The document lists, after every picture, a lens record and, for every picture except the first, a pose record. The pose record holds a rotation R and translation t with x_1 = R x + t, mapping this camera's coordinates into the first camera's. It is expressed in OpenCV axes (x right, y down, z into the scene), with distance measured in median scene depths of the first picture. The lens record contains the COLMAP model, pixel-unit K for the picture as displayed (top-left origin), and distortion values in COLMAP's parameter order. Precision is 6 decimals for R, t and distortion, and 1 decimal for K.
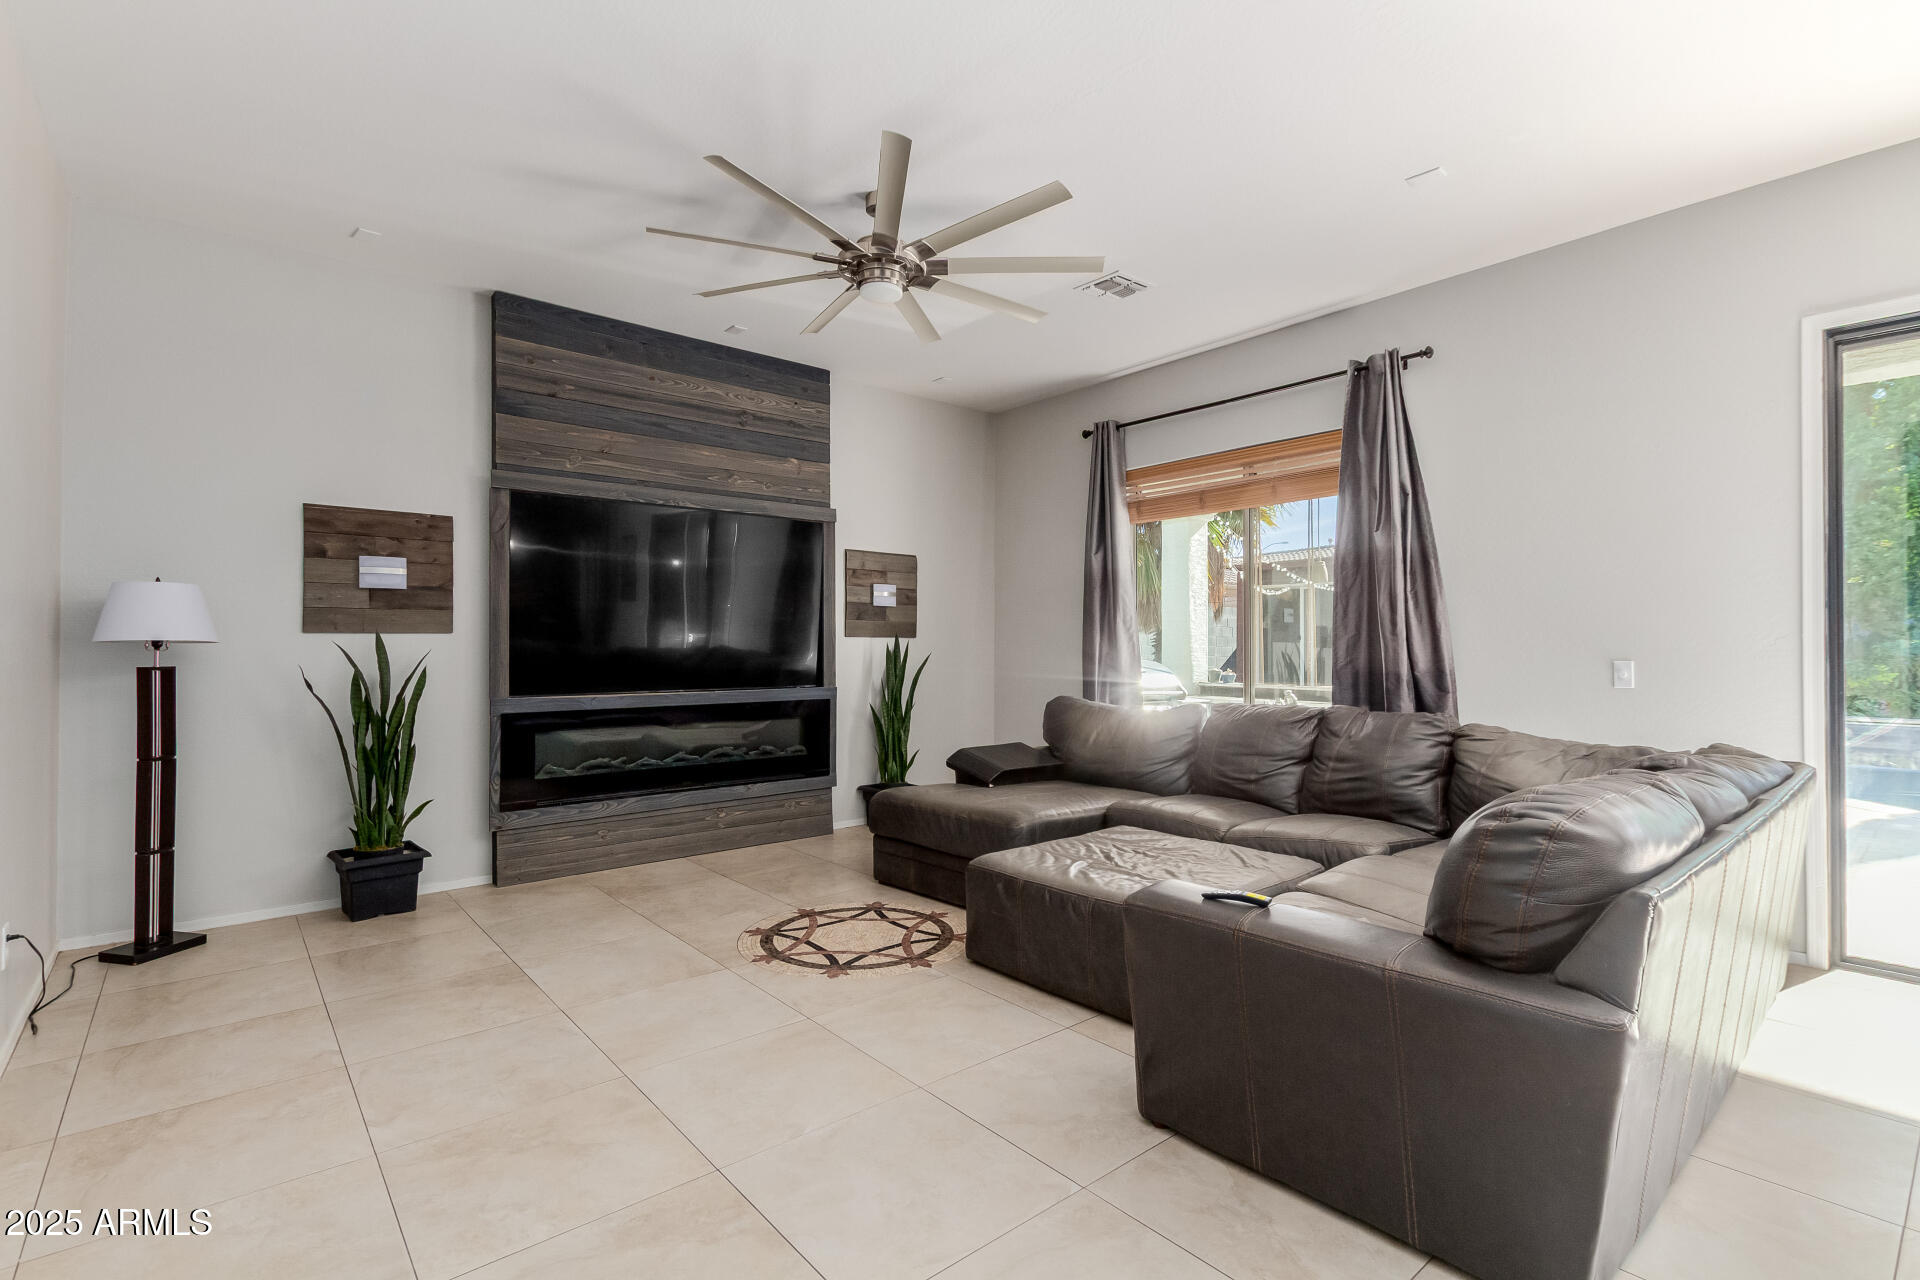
lens RADIAL K [[885.9, 0, 968.9], [0, 885.9, 641.3], [0, 0, 1]] dist [0.000125, -0.000051]
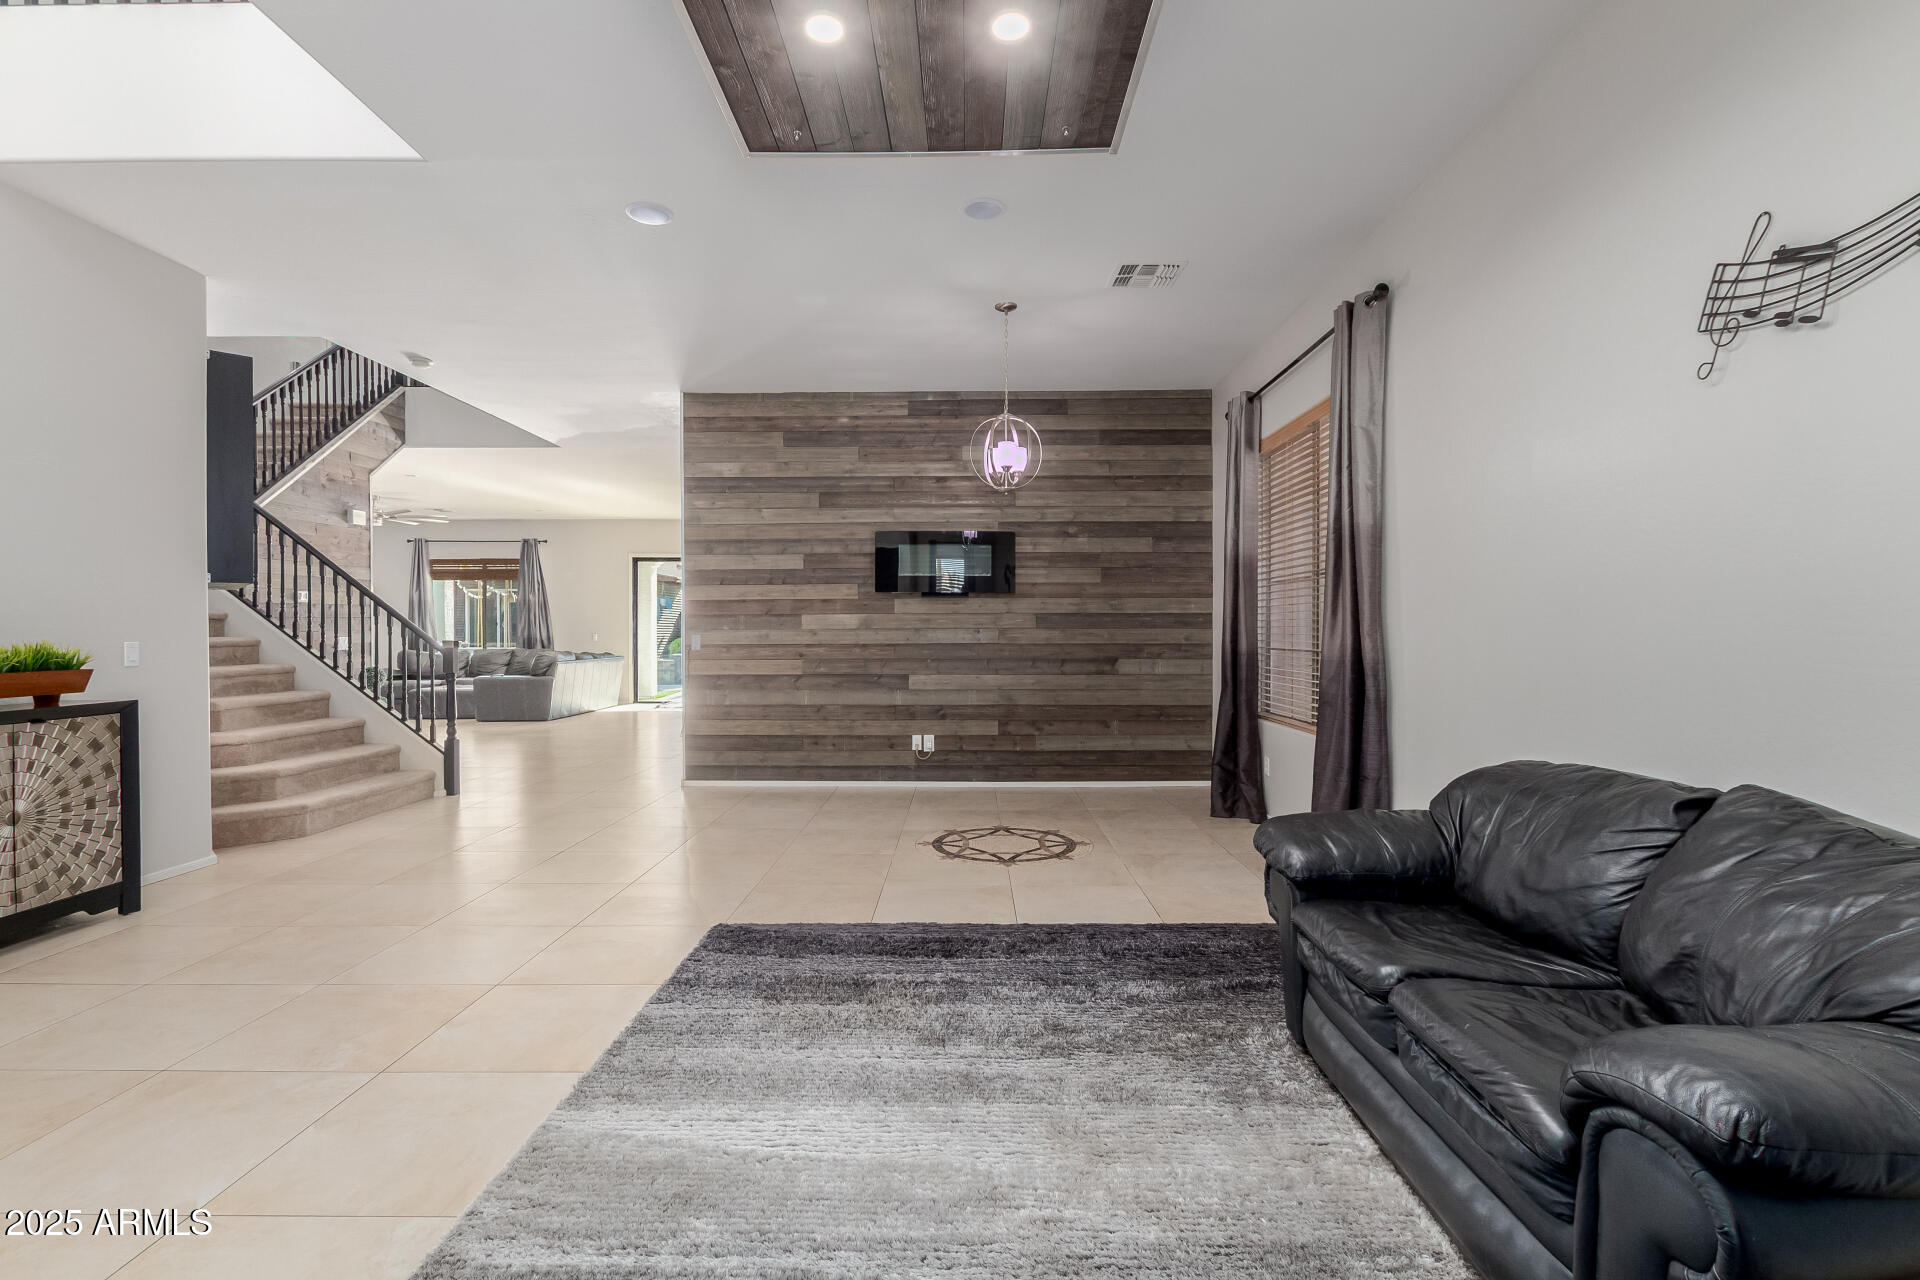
lens RADIAL K [[885.9, 0, 968.9], [0, 885.9, 641.3], [0, 0, 1]] dist [0.000125, -0.000051]
pose [[0.655438, -0.008349, 0.755203, -0.952289], [-0.004788, 0.999873, 0.015209, -0.010027], [-0.755234, -0.013585, 0.655314, -2.377123]]
